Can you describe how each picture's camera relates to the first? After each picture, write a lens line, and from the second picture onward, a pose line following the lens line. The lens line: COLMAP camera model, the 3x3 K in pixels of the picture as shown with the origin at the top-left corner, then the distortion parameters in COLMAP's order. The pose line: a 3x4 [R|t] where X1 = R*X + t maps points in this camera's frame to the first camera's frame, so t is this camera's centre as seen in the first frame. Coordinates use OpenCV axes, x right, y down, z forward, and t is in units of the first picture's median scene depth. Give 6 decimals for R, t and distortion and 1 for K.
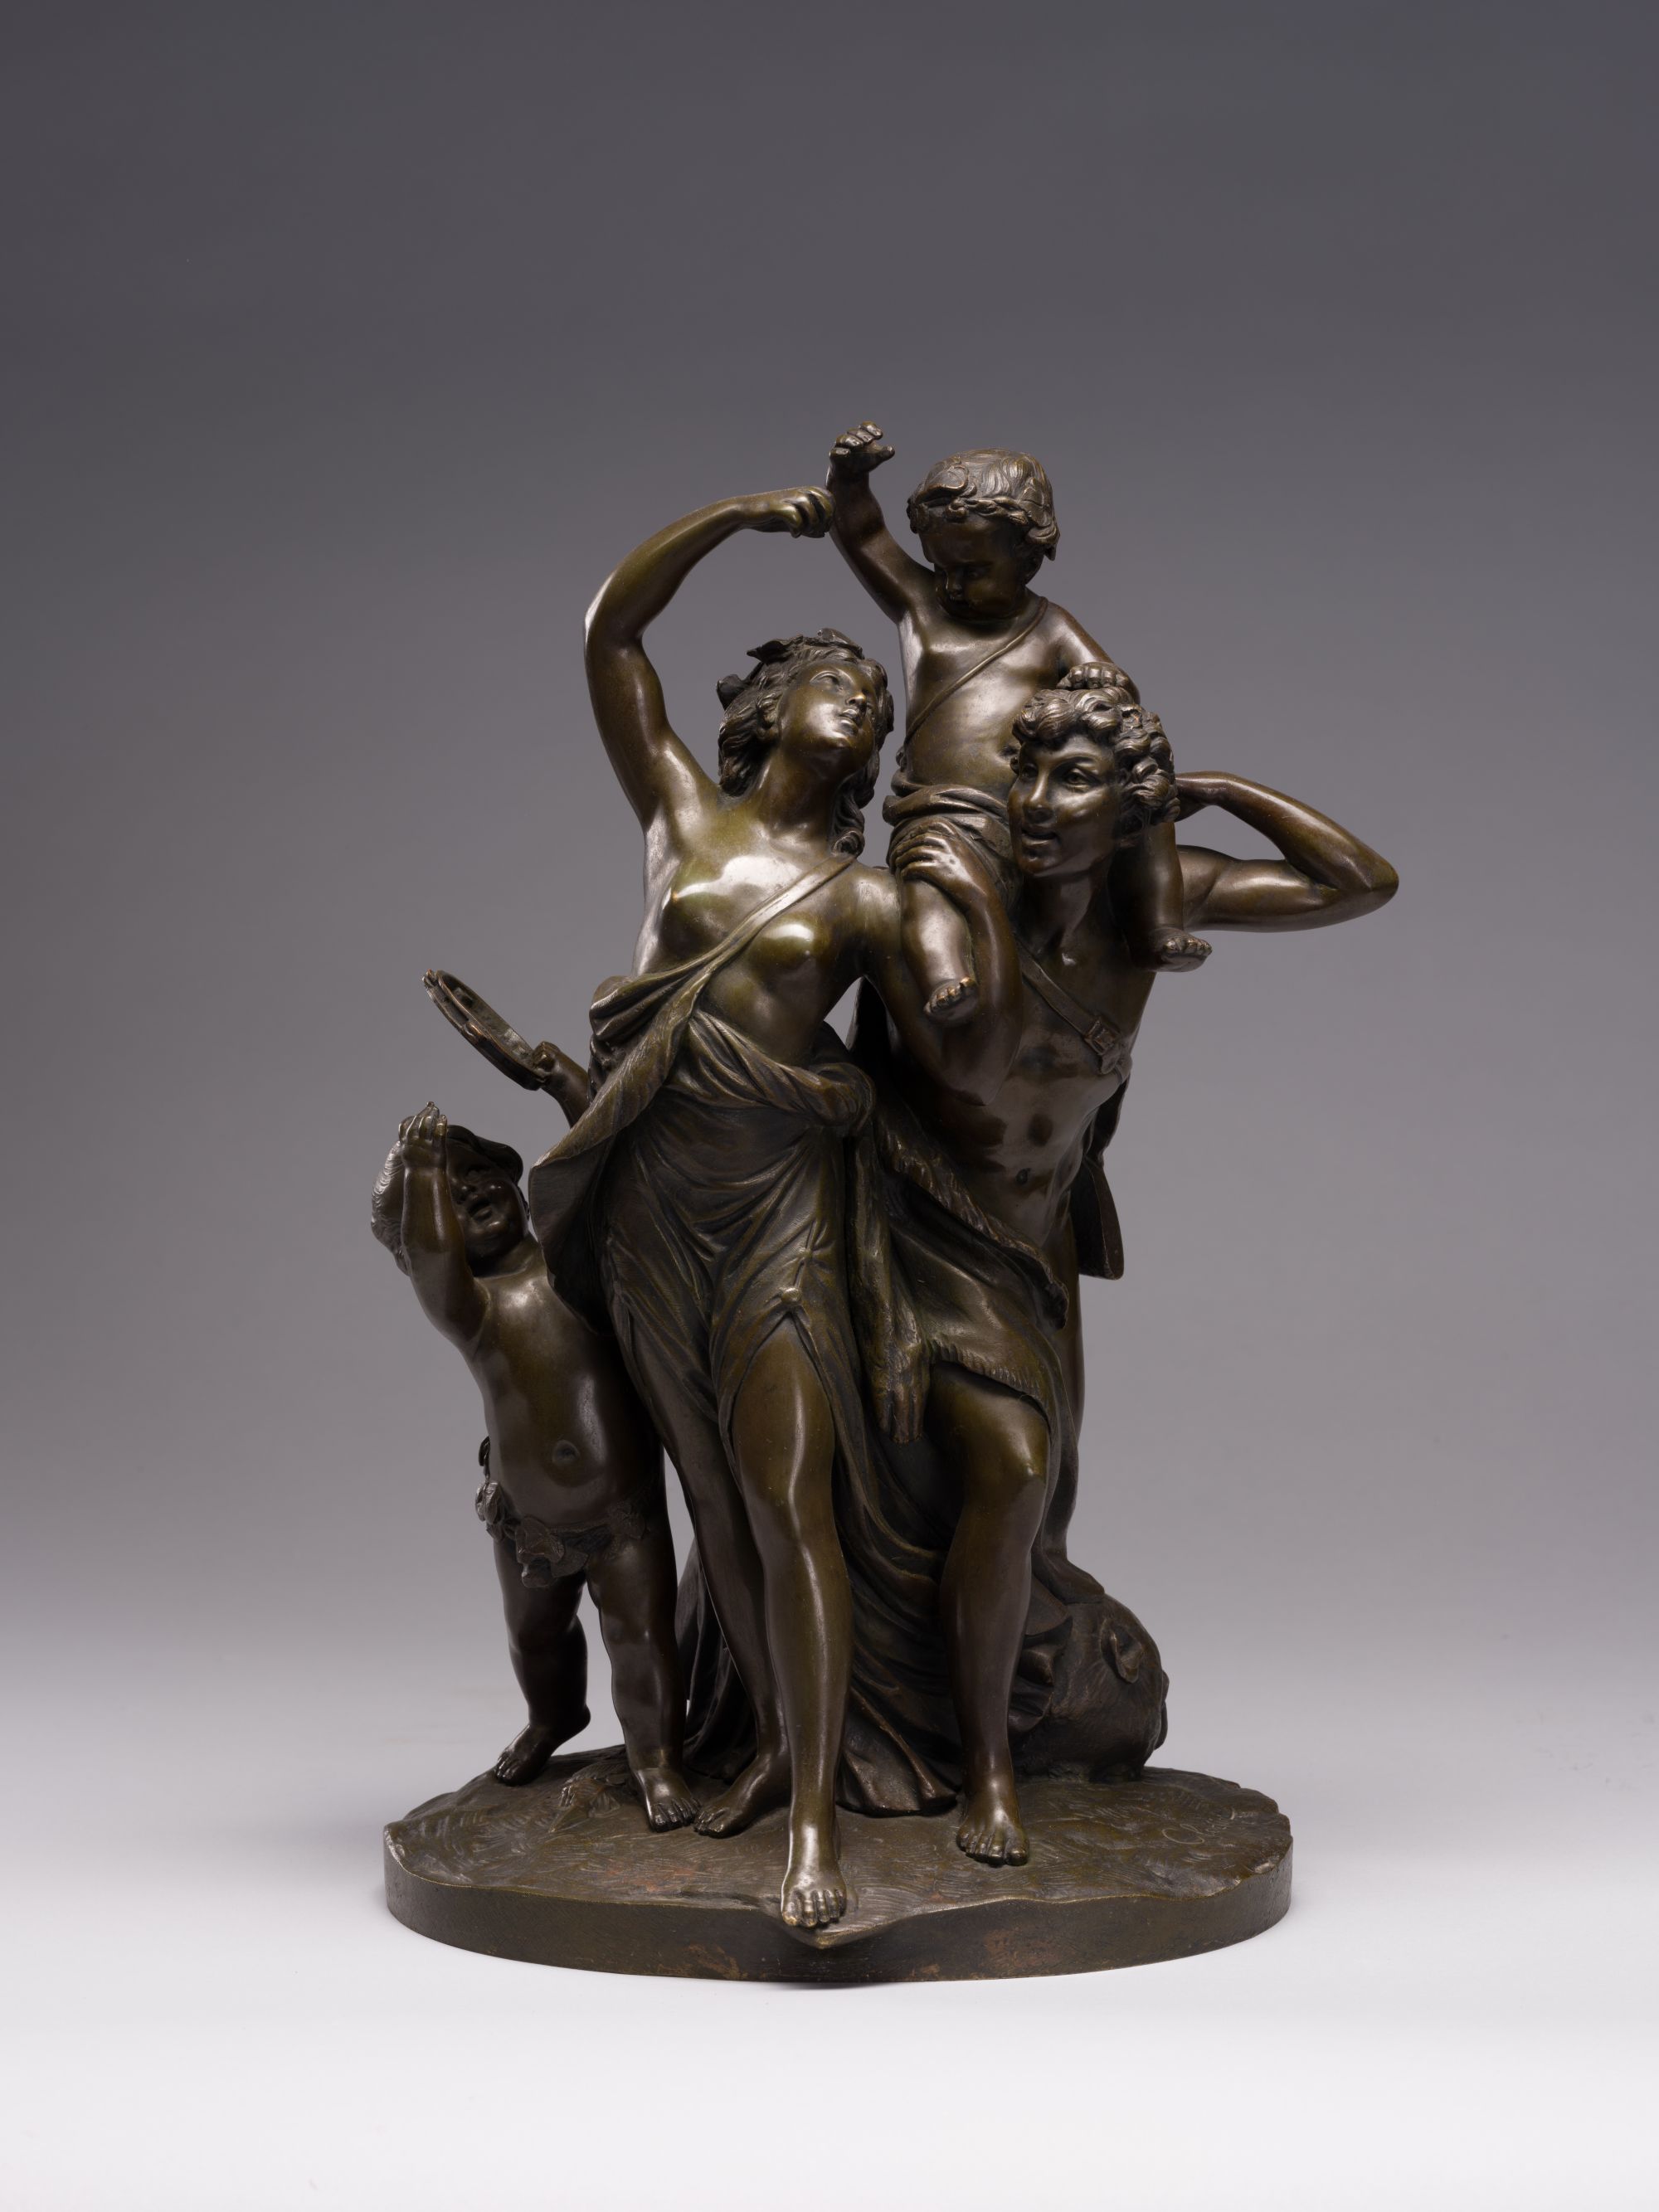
lens RADIAL K [[6118.4, 0, 829.5], [0, 6118.4, 1106.0], [0, 0, 1]] dist [0.288874, 0.053254]
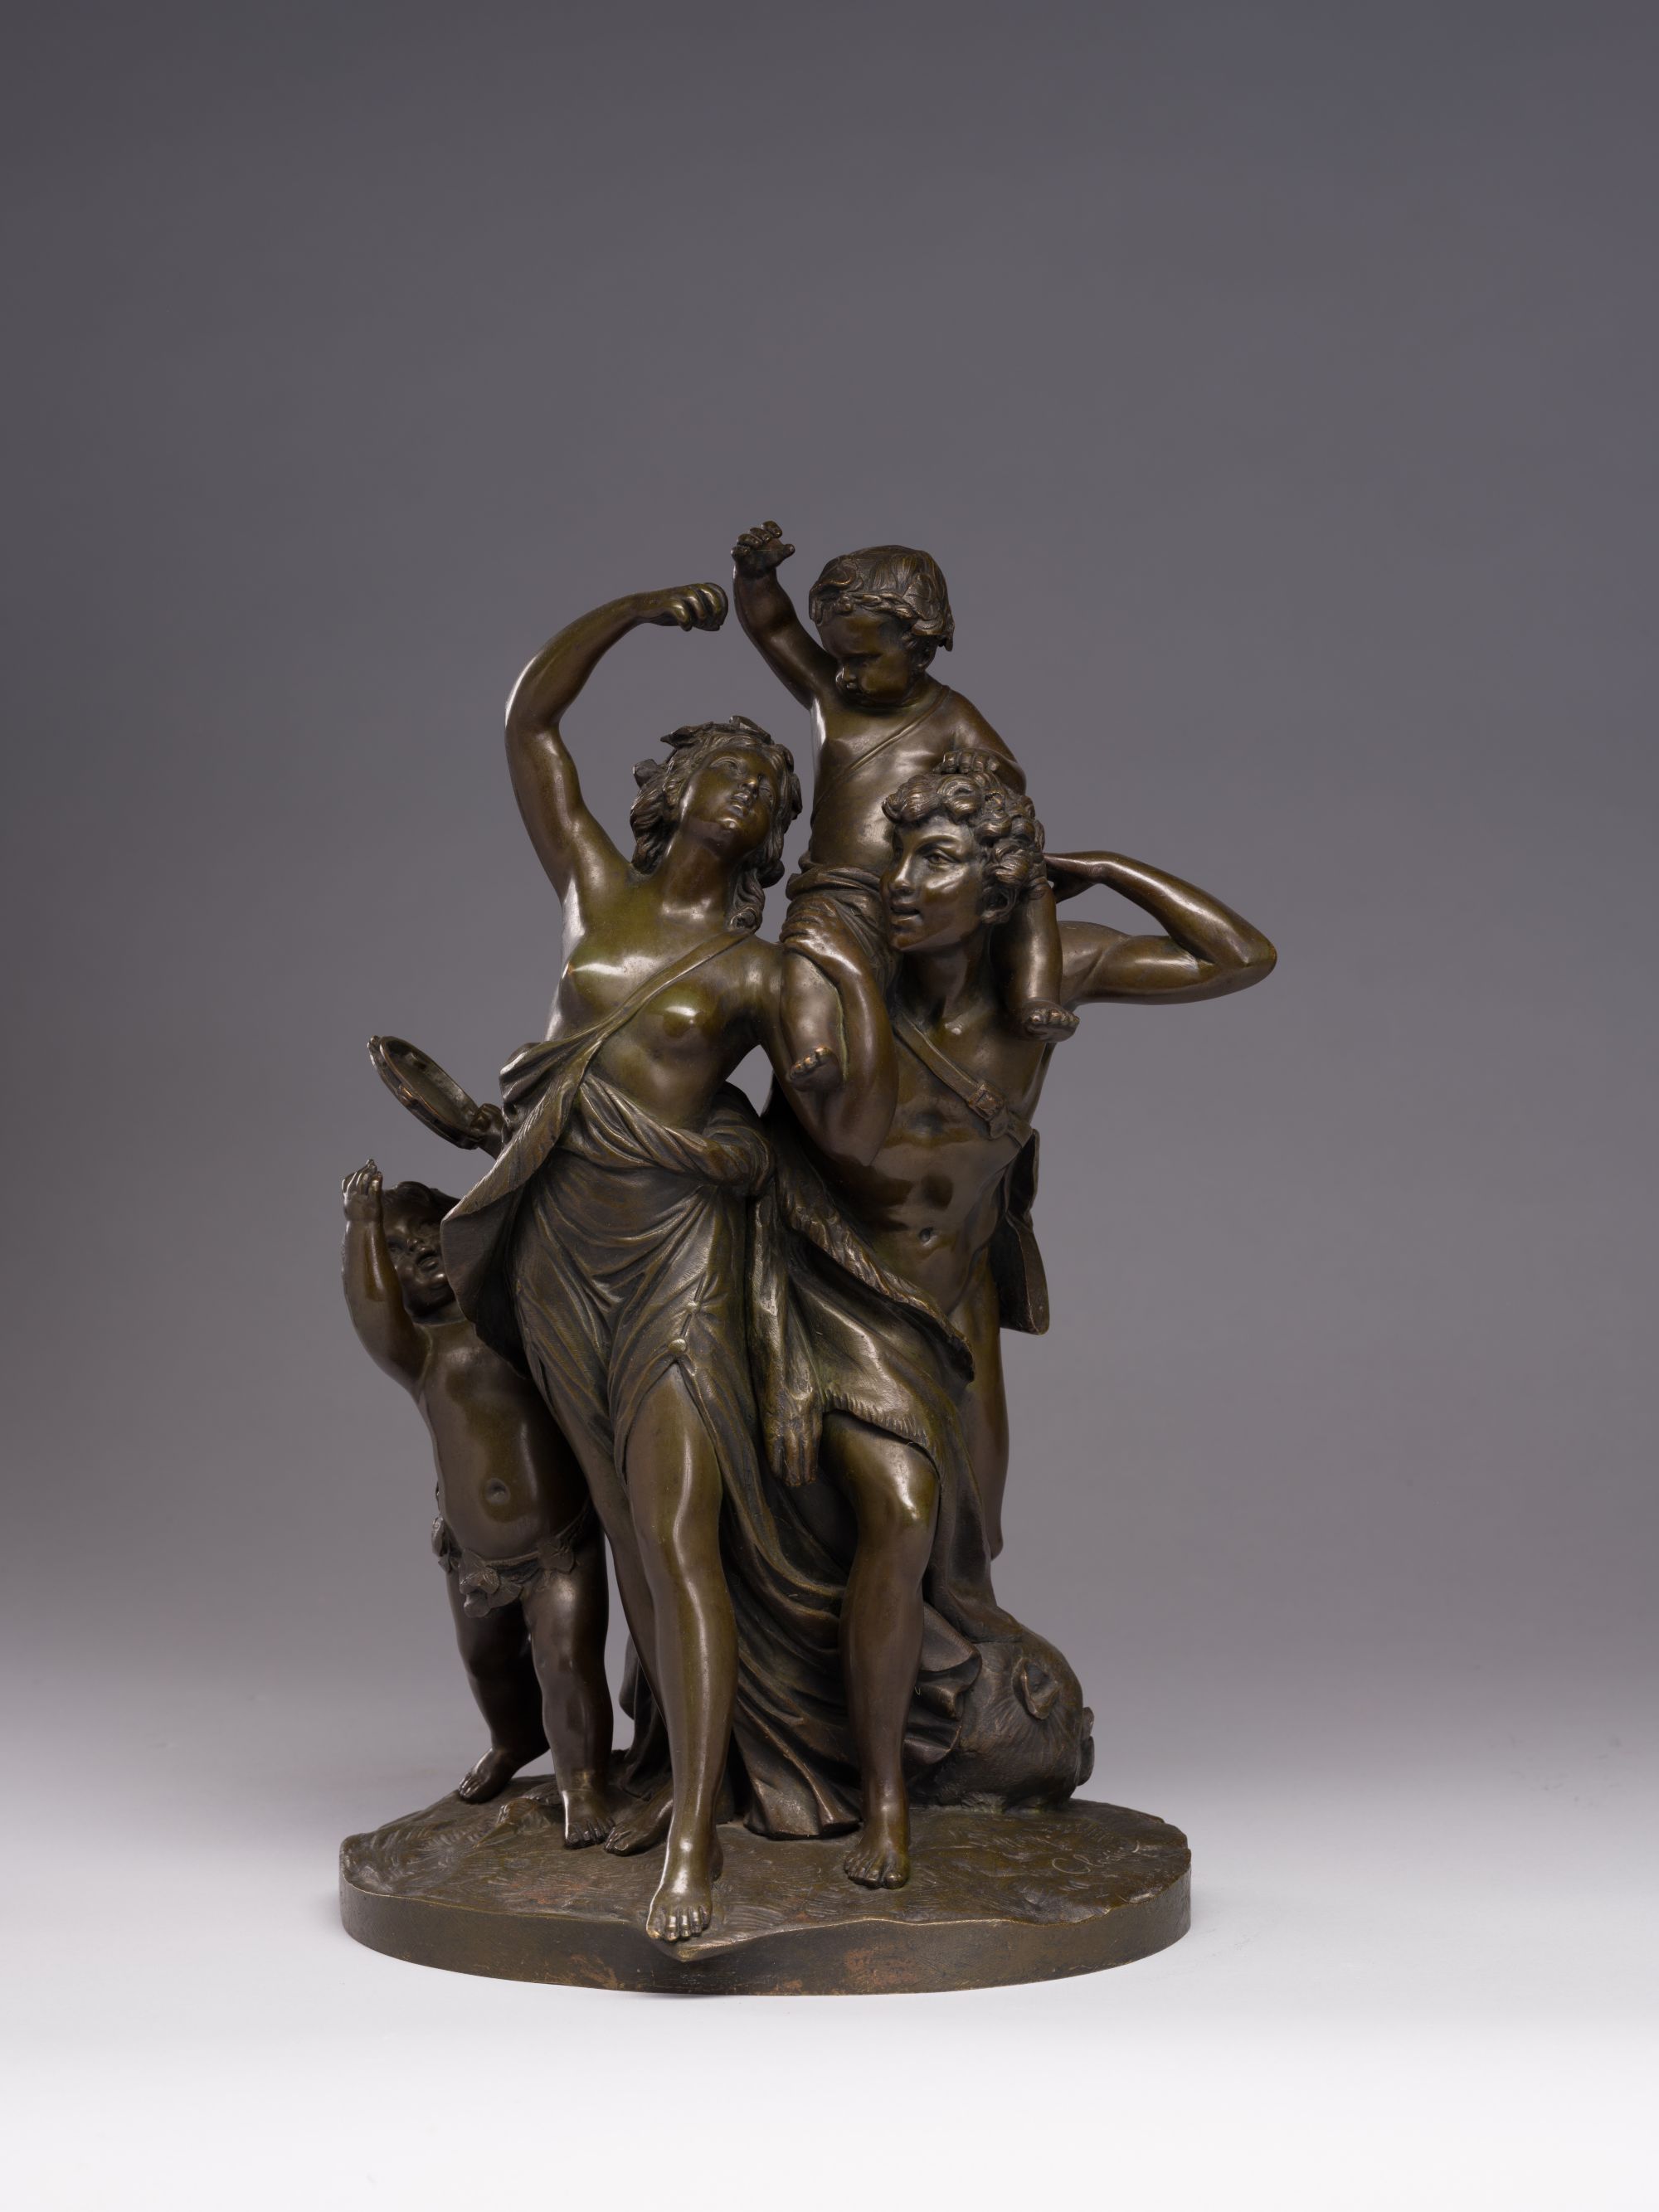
lens RADIAL K [[6118.4, 0, 829.5], [0, 6118.4, 1106.0], [0, 0, 1]] dist [0.288874, 0.053254]
pose [[0.989097, 0.007677, -0.147065, 0.173108], [-0.009064, 0.999921, -0.008764, -0.001322], [0.146986, 0.010001, 0.989088, -0.045163]]
